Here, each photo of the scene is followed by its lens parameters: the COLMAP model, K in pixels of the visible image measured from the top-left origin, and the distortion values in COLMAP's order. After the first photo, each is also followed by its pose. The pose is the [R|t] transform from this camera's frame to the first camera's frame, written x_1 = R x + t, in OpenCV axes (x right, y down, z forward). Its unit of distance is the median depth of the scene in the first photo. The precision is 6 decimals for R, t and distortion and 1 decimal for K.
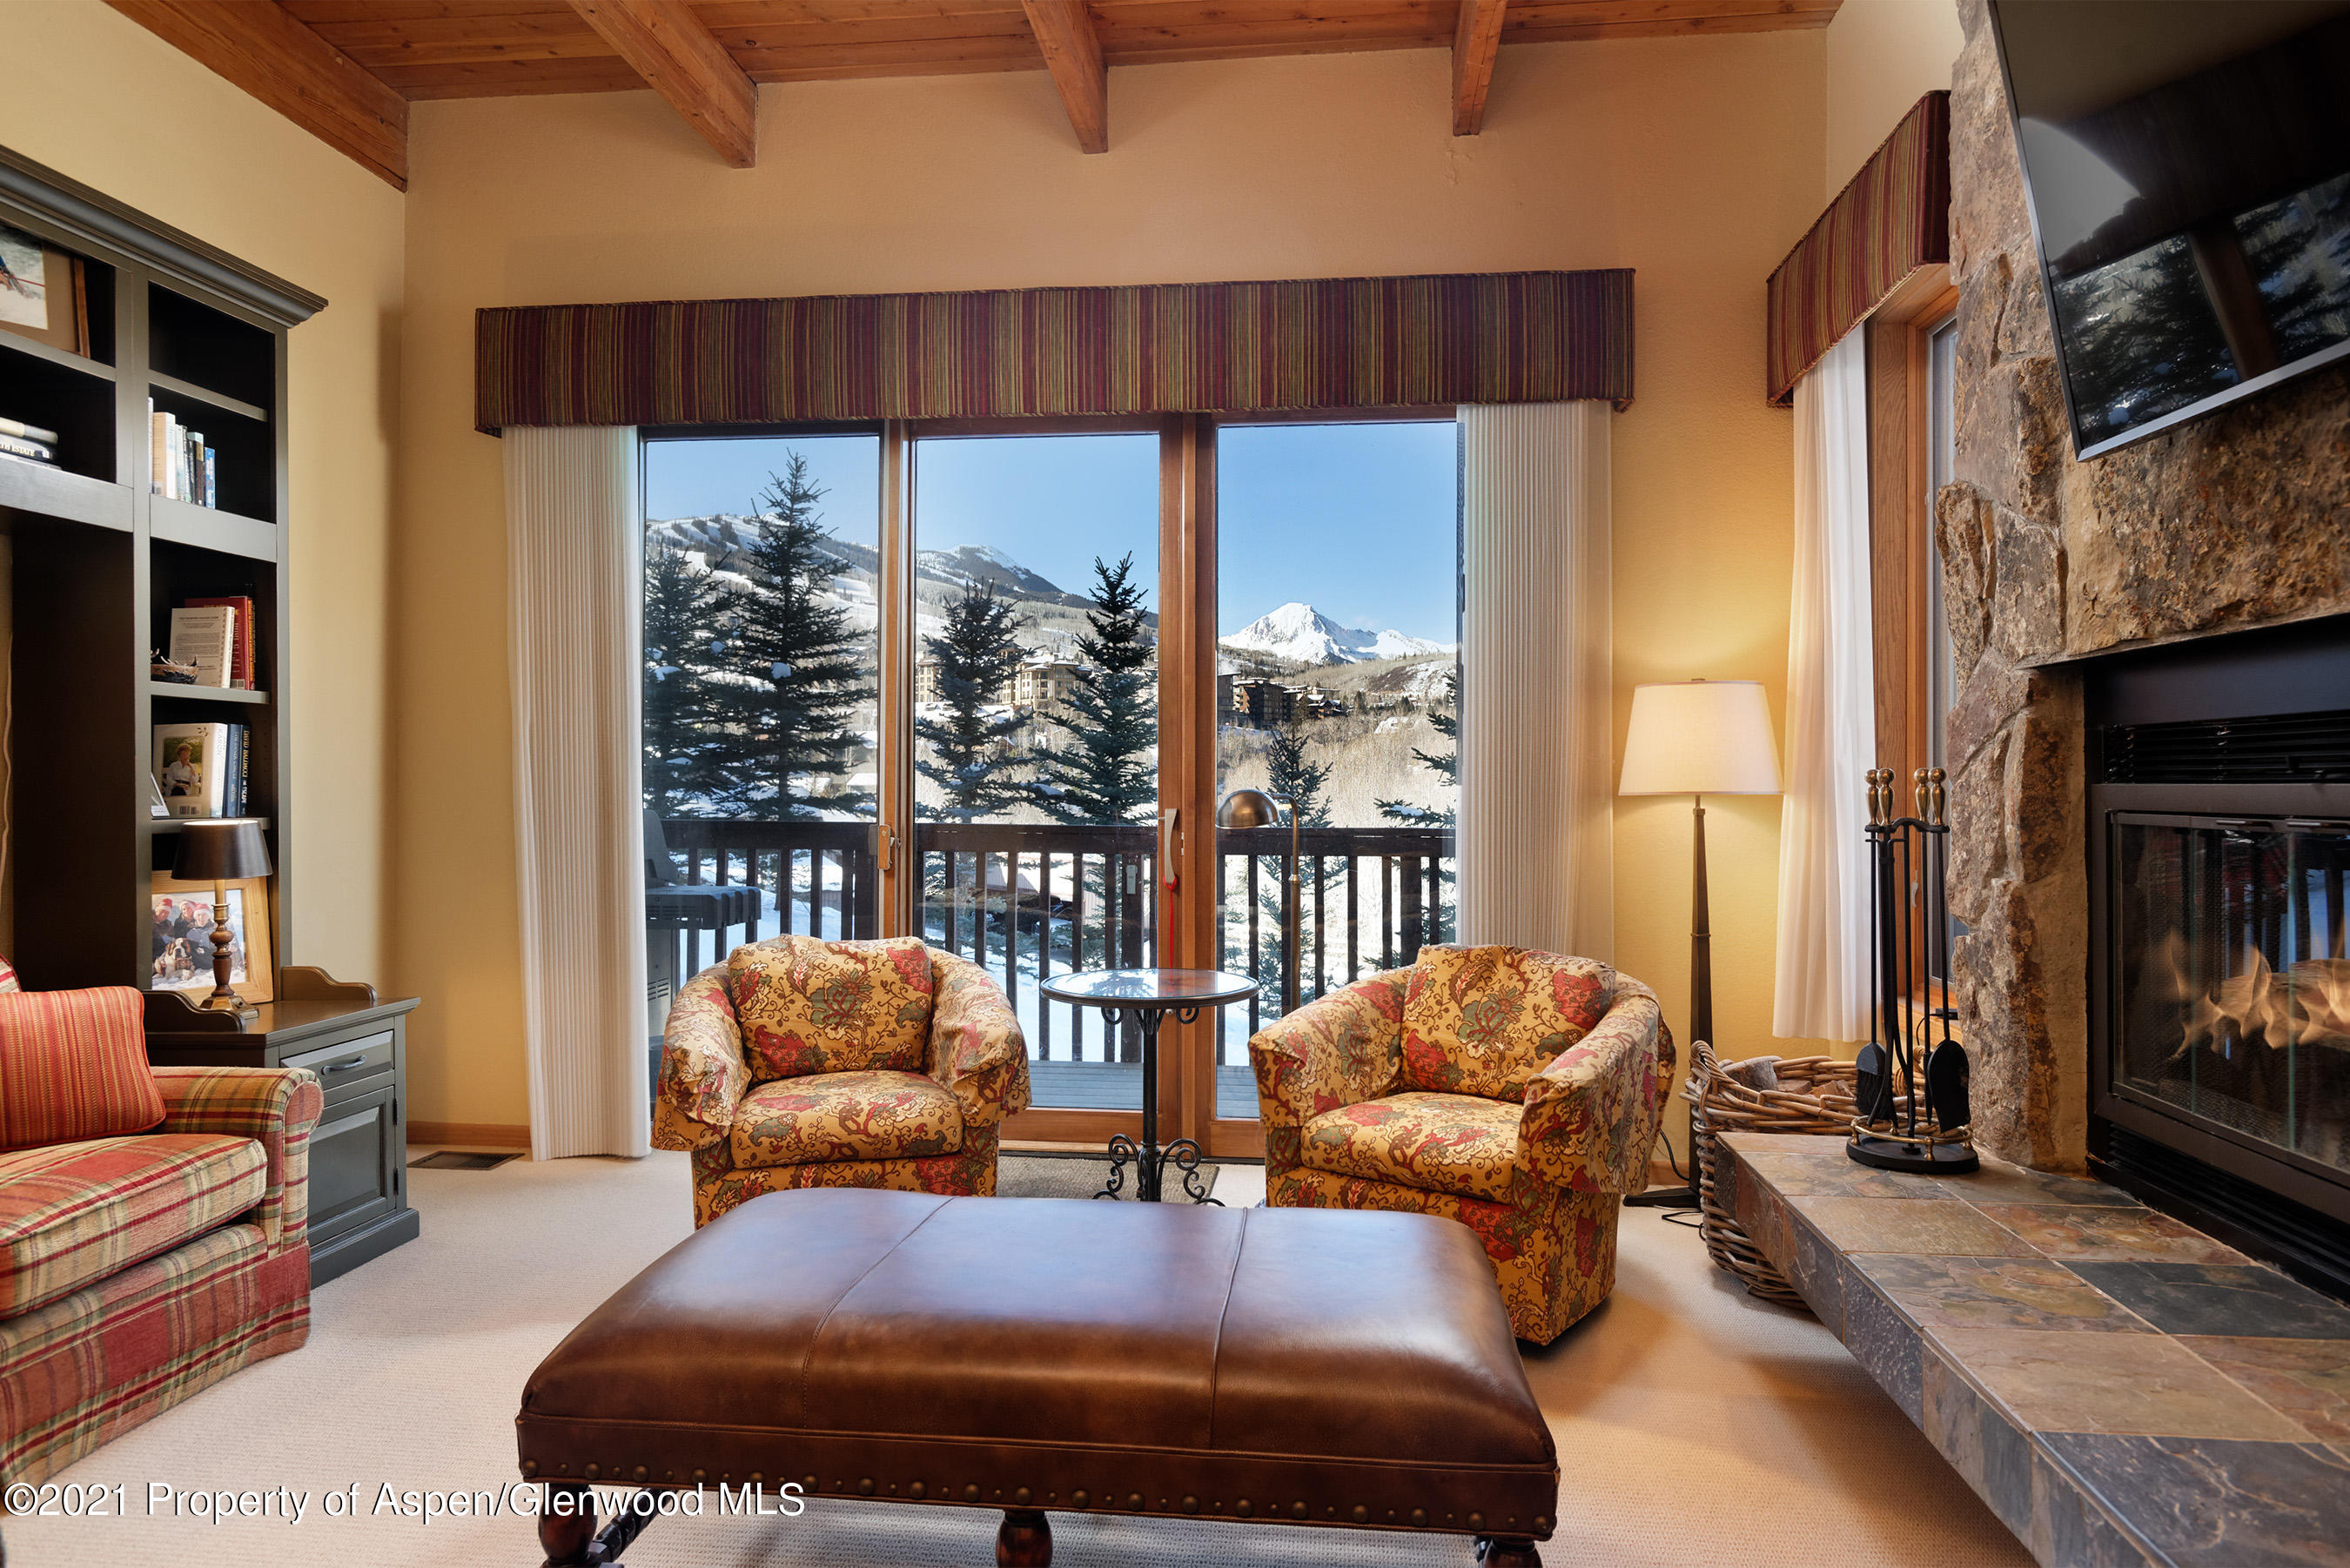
lens RADIAL K [[1440.2, 0, 1170.9], [0, 1440.2, 764.1], [0, 0, 1]] dist [0.003428, -0.001412]
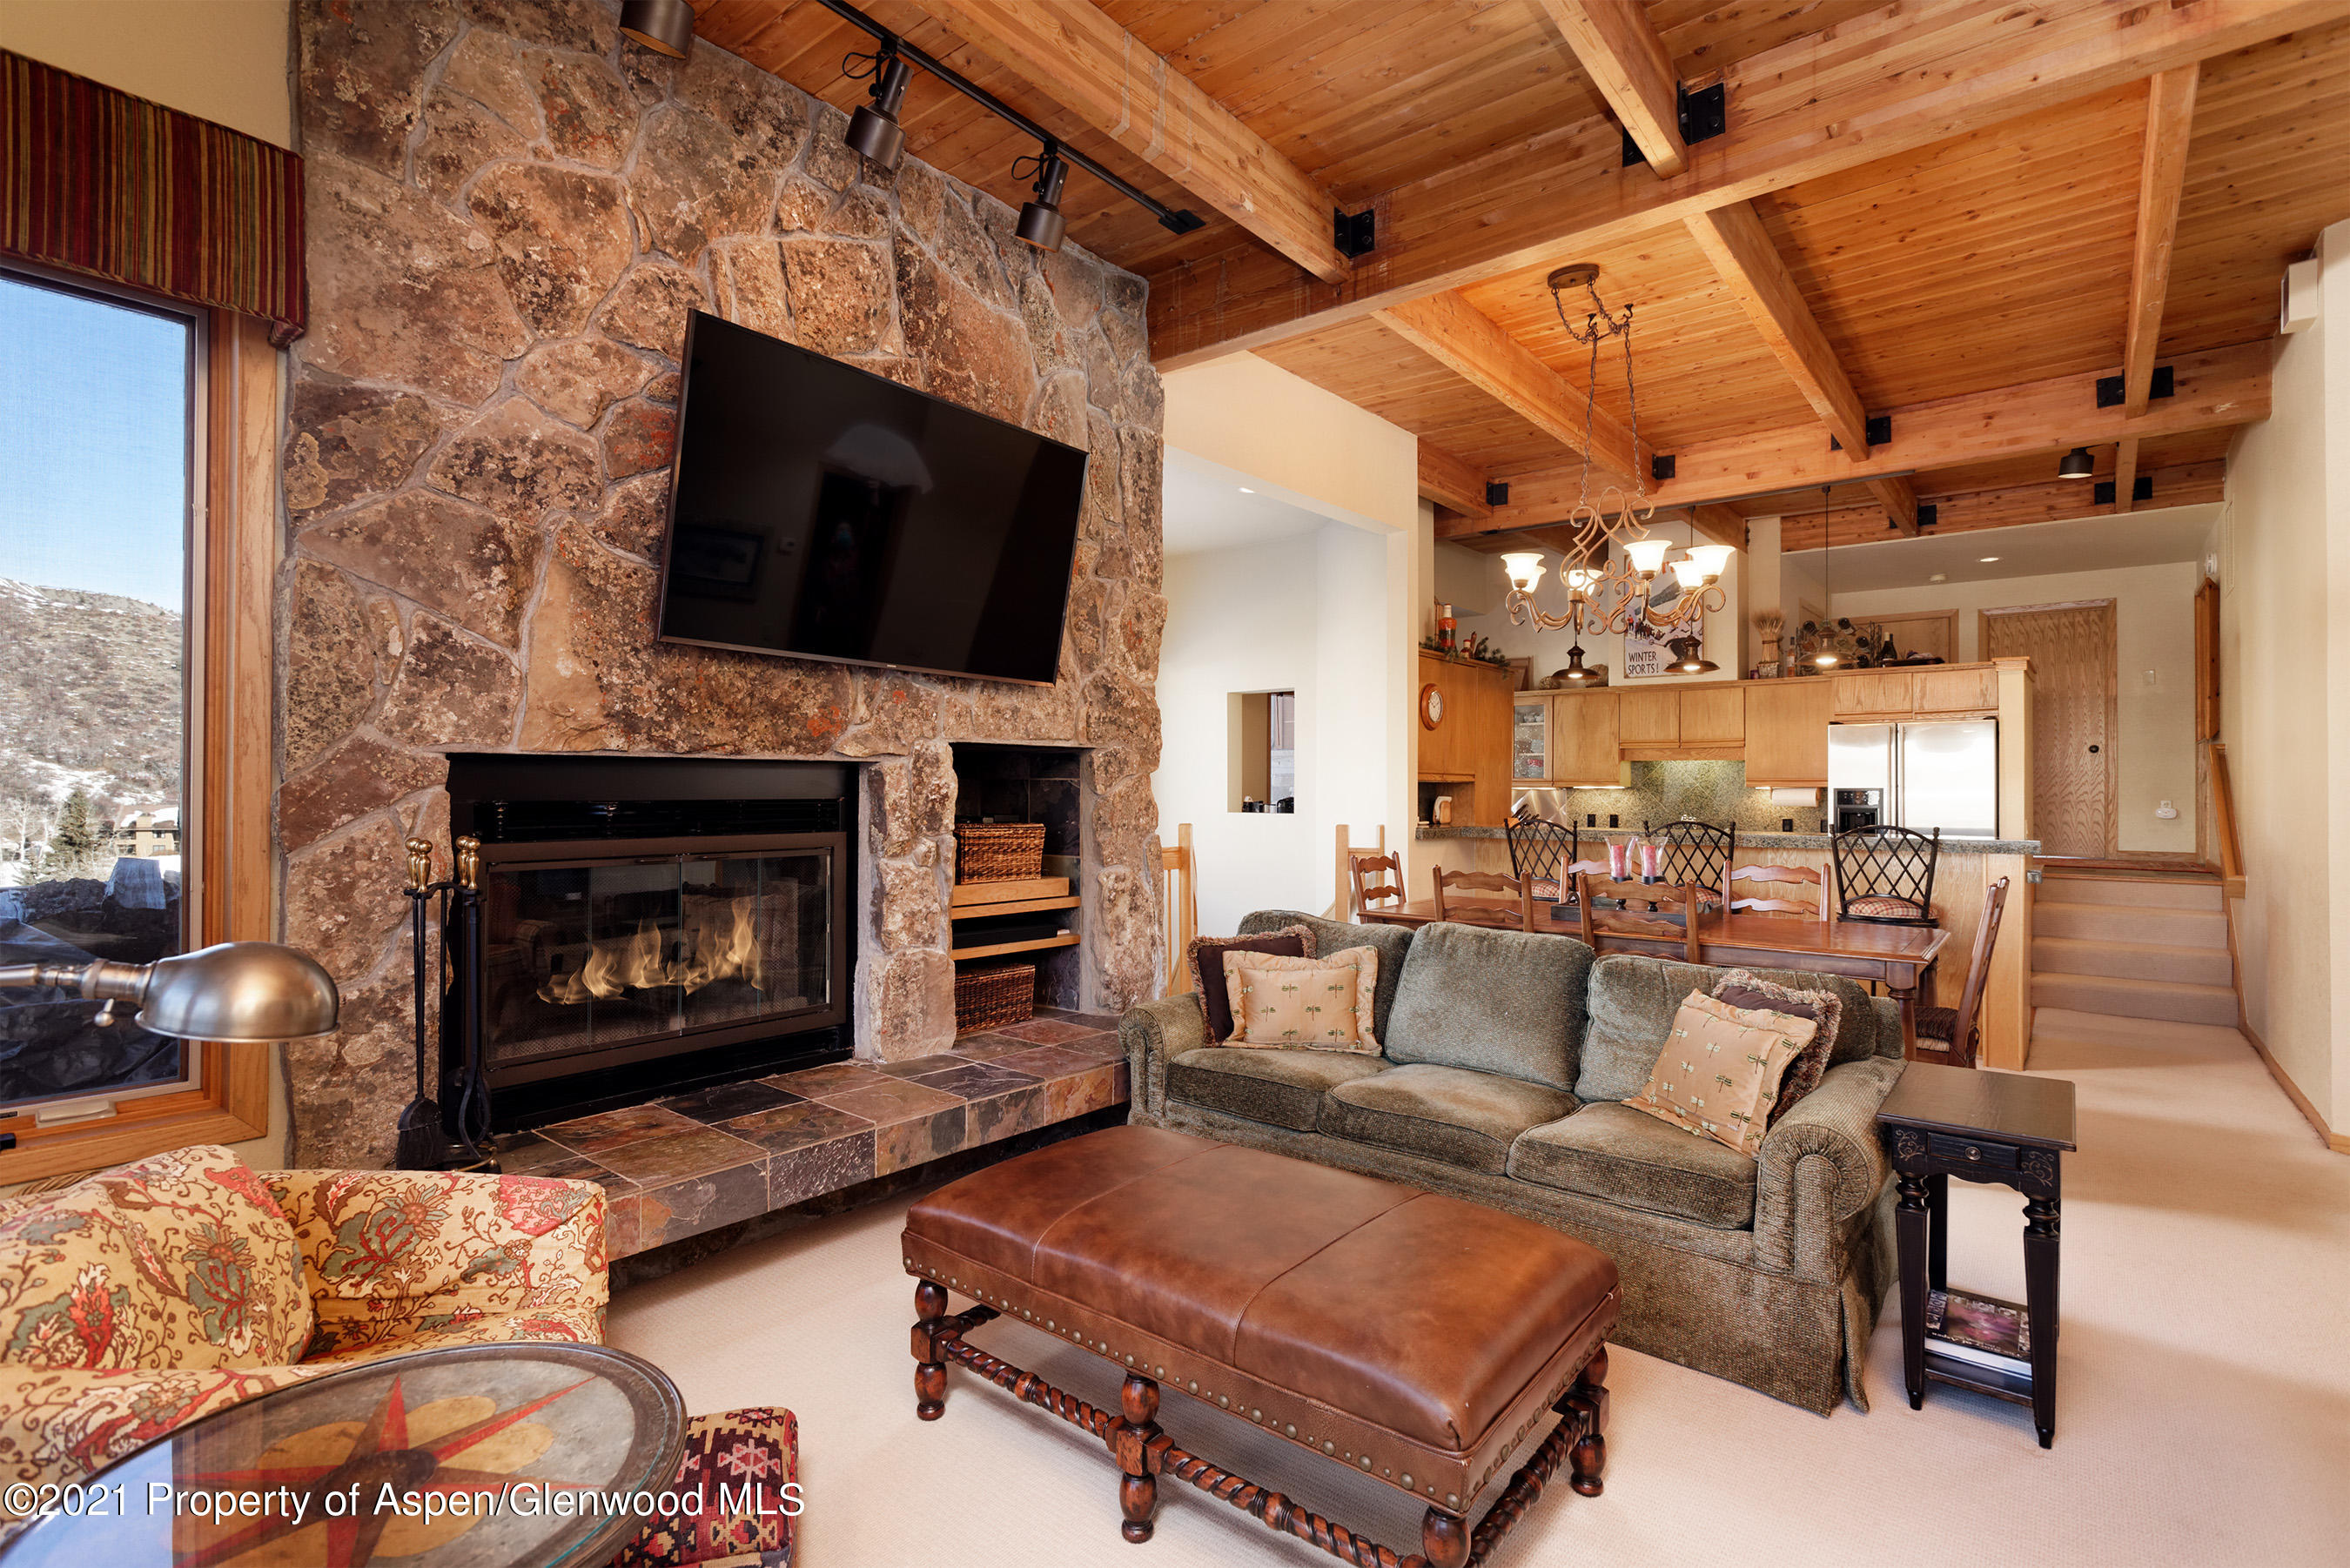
lens RADIAL K [[1126.7, 0, 1150.2], [0, 1126.7, 782.5], [0, 0, 1]] dist [0.010262, 0.001237]
pose [[-0.833023, -0.000747, 0.553237, -0.293982], [-0.011735, 0.999798, -0.016319, -0.021438], [-0.553113, -0.020086, -0.832864, 0.979959]]
